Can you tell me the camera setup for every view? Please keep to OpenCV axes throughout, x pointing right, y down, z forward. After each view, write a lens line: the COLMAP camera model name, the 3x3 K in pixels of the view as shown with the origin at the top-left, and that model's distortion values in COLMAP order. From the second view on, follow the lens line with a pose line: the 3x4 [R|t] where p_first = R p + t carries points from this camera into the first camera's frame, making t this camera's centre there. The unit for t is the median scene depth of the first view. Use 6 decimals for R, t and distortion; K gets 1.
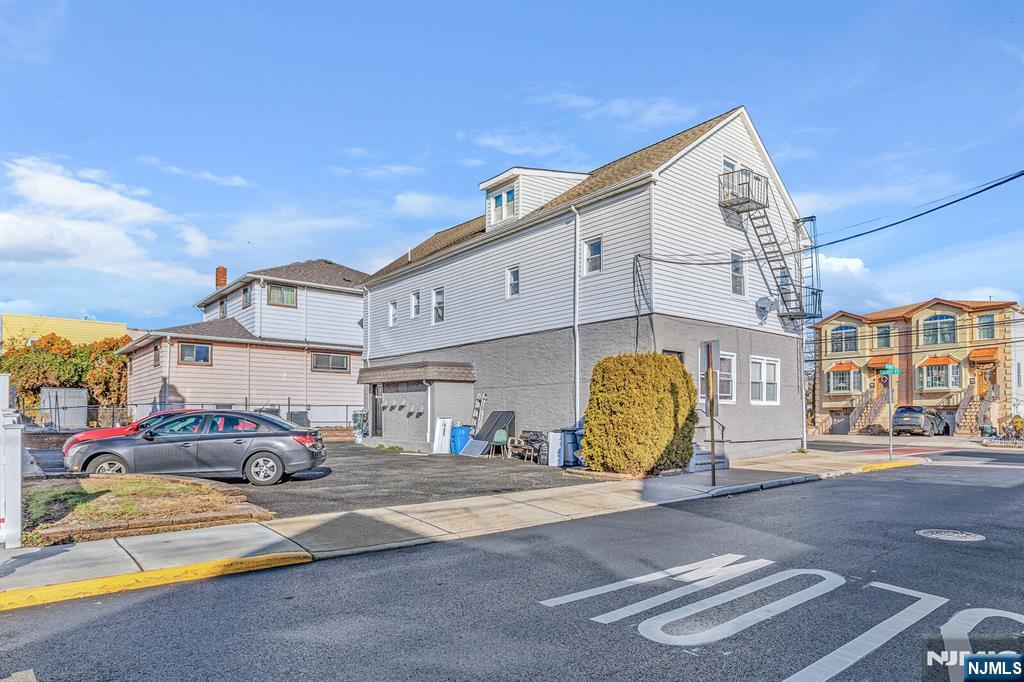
lens RADIAL K [[502.5, 0, 511.6], [0, 502.5, 421.2], [0, 0, 1]] dist [0.000275, 0.000079]
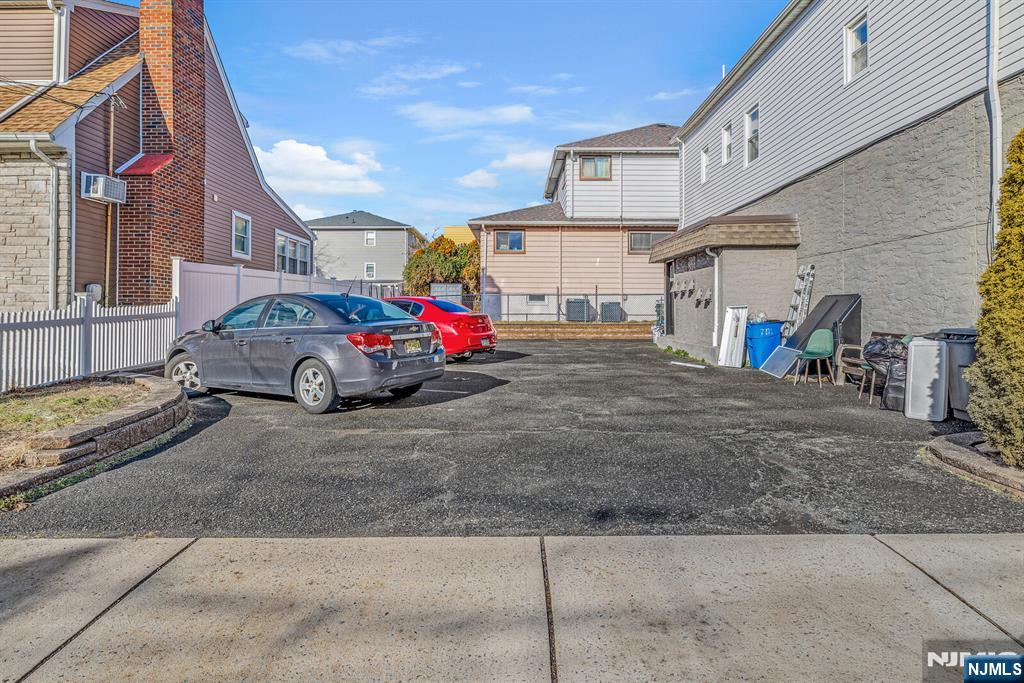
lens RADIAL K [[595.4, 0, 512.0], [0, 595.4, 310.2], [0, 0, 1]] dist [-0.000411, 0.001513]
pose [[0.813617, 0.001566, -0.581399, 0.059852], [-0.005593, 0.999971, -0.005132, 0.001598], [0.581374, 0.007428, 0.813603, 0.241924]]
